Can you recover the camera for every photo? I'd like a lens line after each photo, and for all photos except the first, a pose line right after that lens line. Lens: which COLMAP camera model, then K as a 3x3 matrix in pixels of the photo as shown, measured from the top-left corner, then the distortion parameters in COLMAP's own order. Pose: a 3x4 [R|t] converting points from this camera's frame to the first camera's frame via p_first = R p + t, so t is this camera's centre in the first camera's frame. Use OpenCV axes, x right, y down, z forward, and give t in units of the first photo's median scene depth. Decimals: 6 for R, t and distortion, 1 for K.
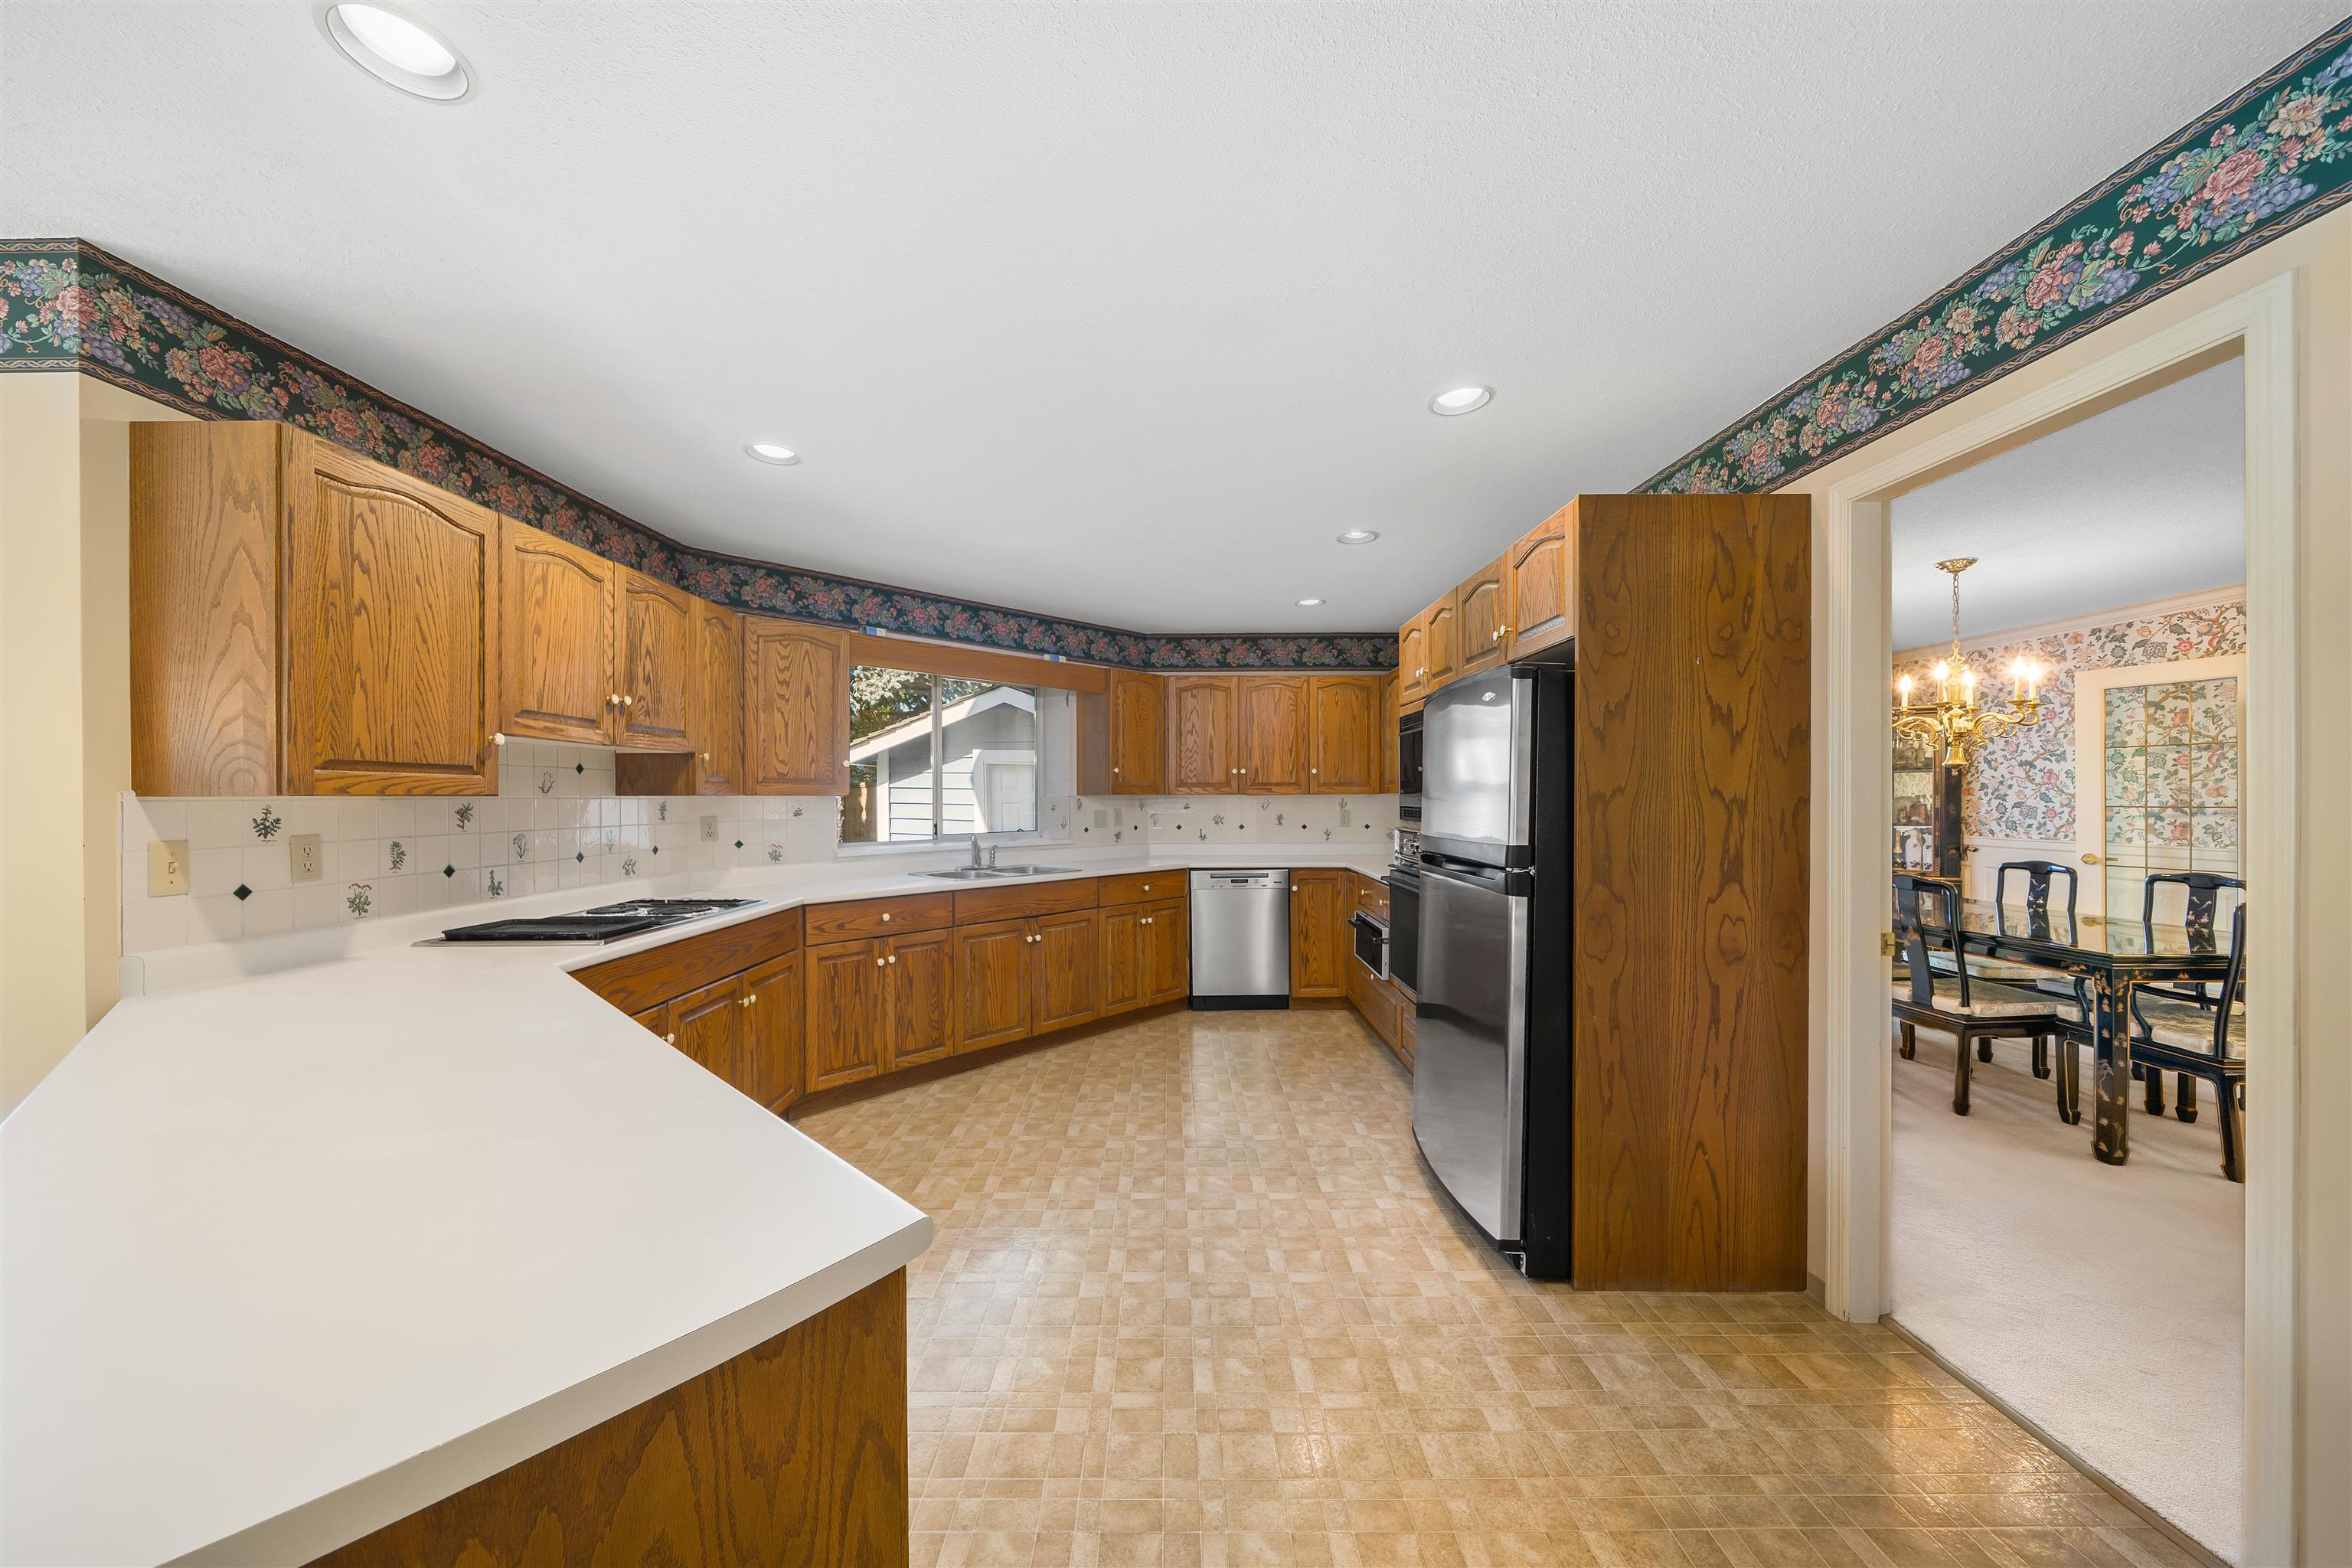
lens RADIAL K [[819.8, 0, 1166.8], [0, 819.8, 794.5], [0, 0, 1]] dist [-0.001307, 0.000186]
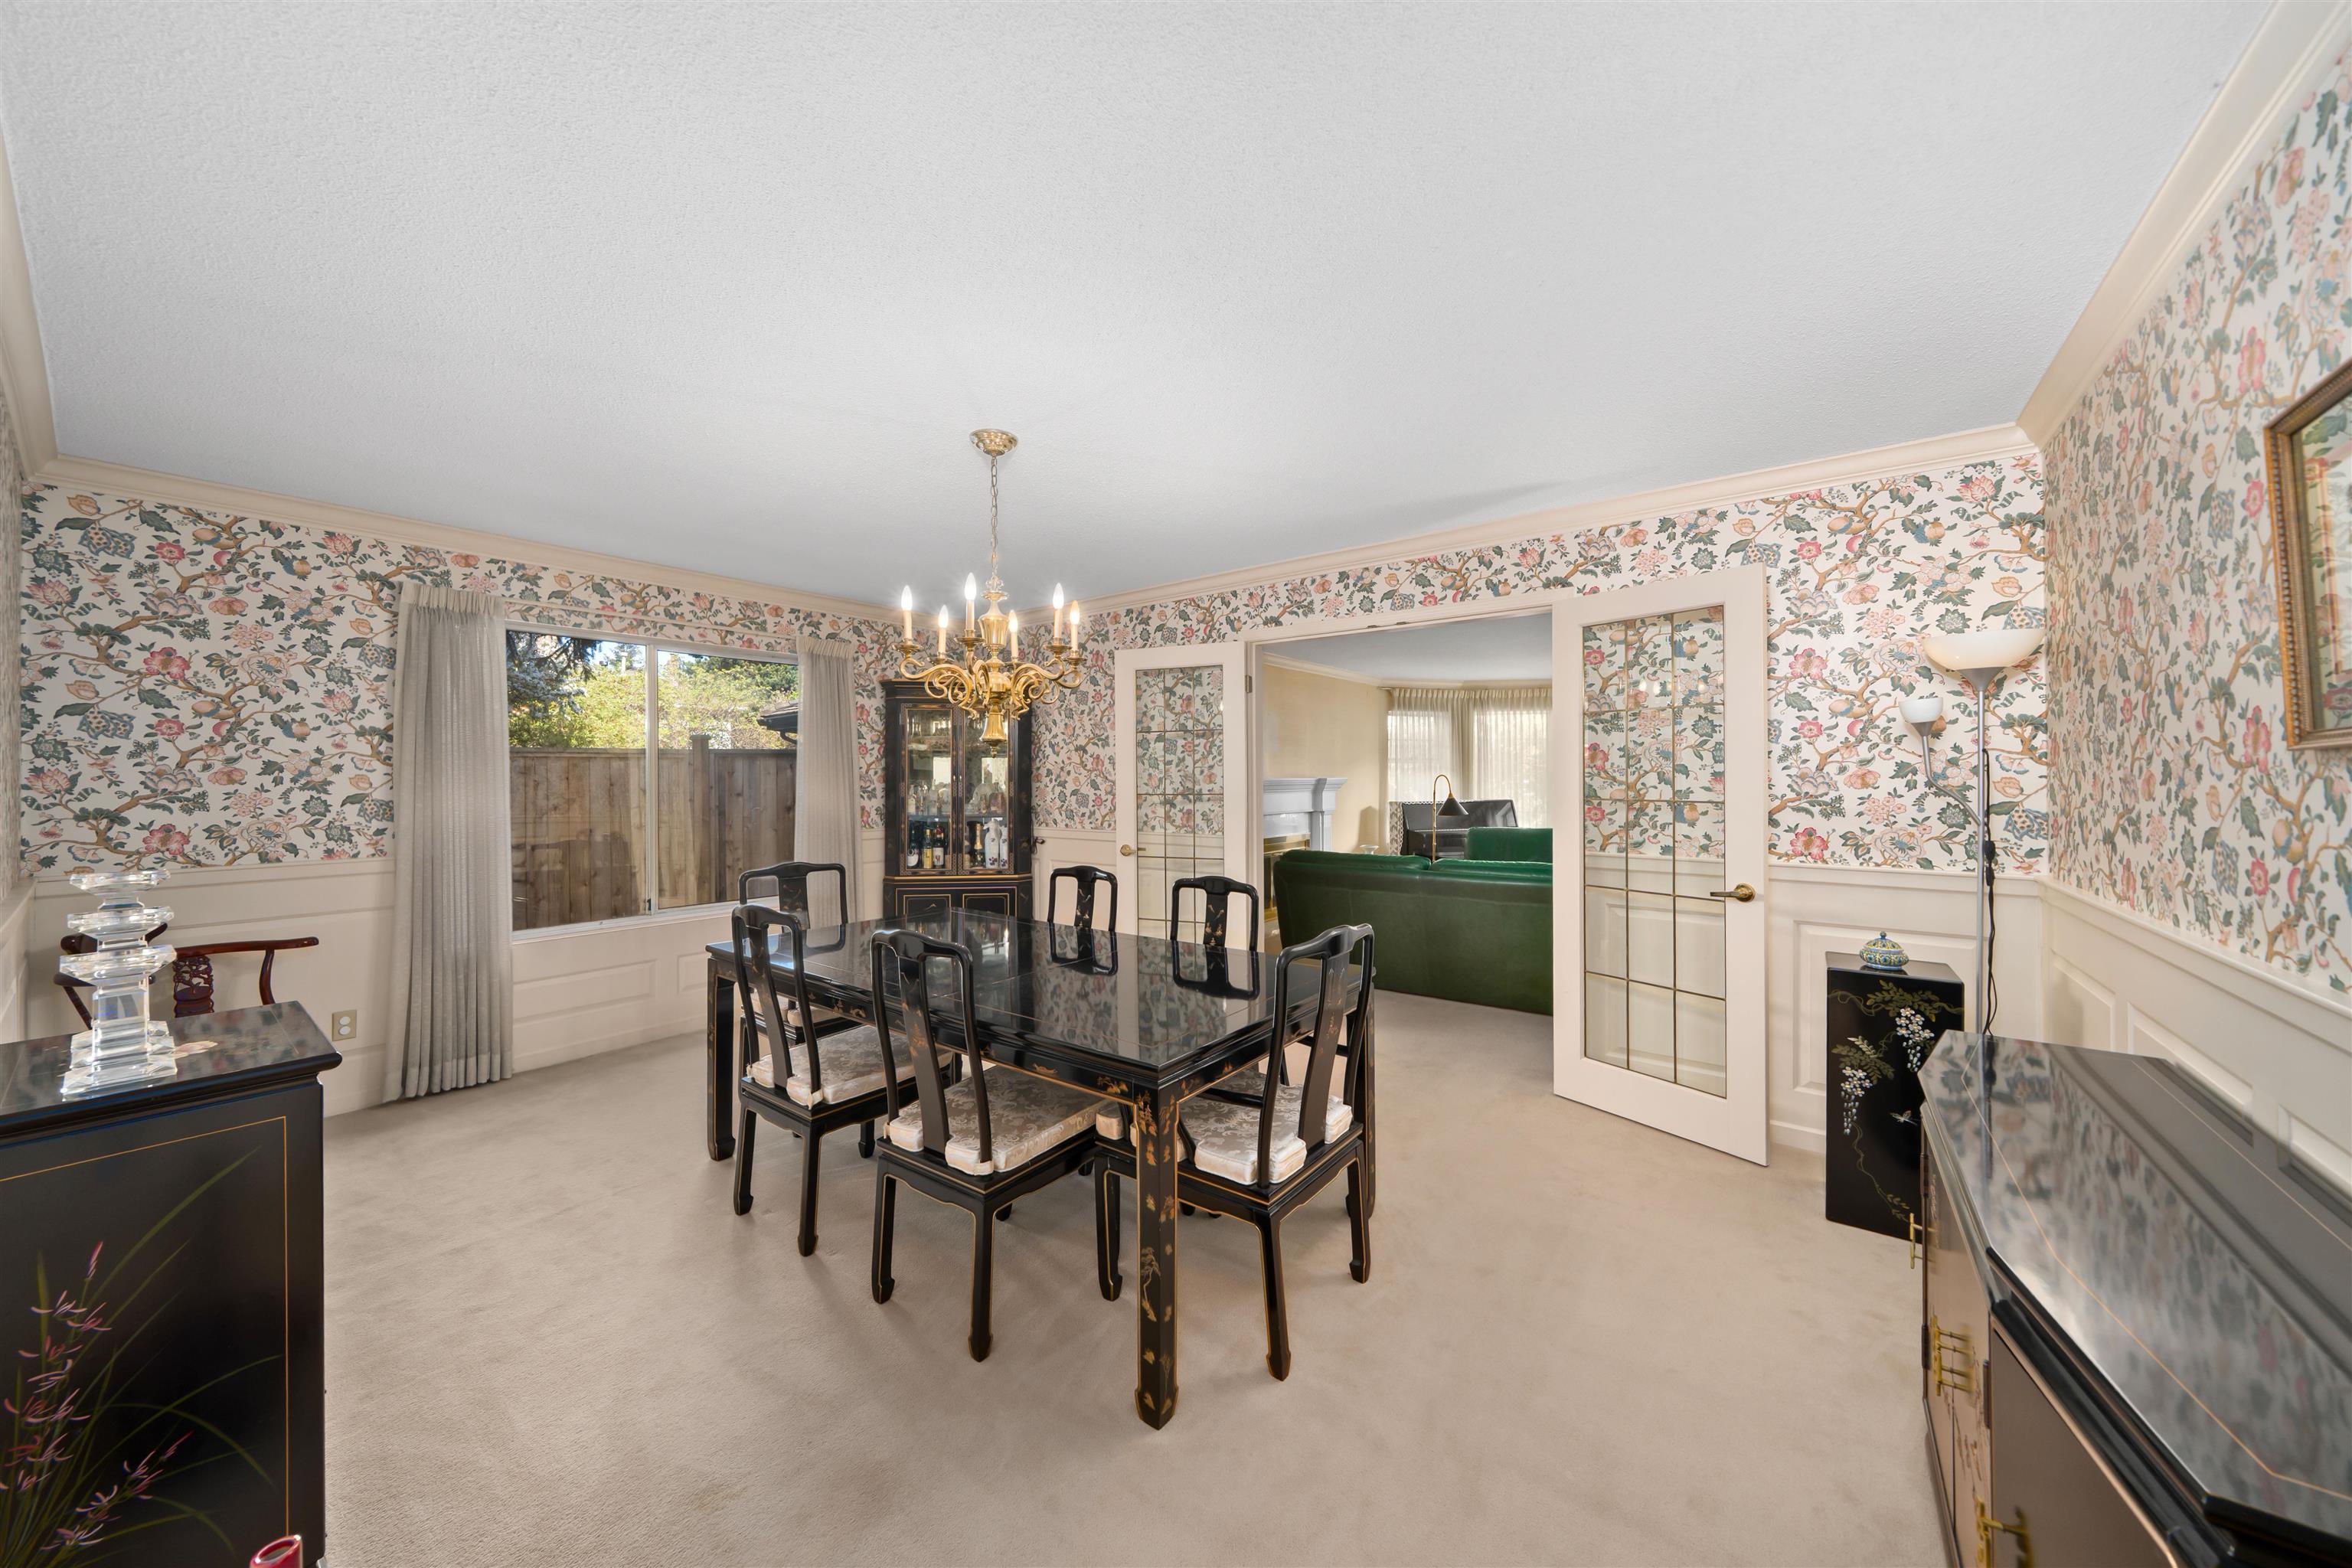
lens RADIAL K [[819.8, 0, 1171.5], [0, 819.8, 781.8], [0, 0, 1]] dist [-0.001307, 0.000186]
pose [[0.618420, -0.006646, 0.785820, 0.457550], [0.004184, 0.999978, 0.005164, -0.004780], [-0.785837, 0.000094, 0.618434, 0.410311]]
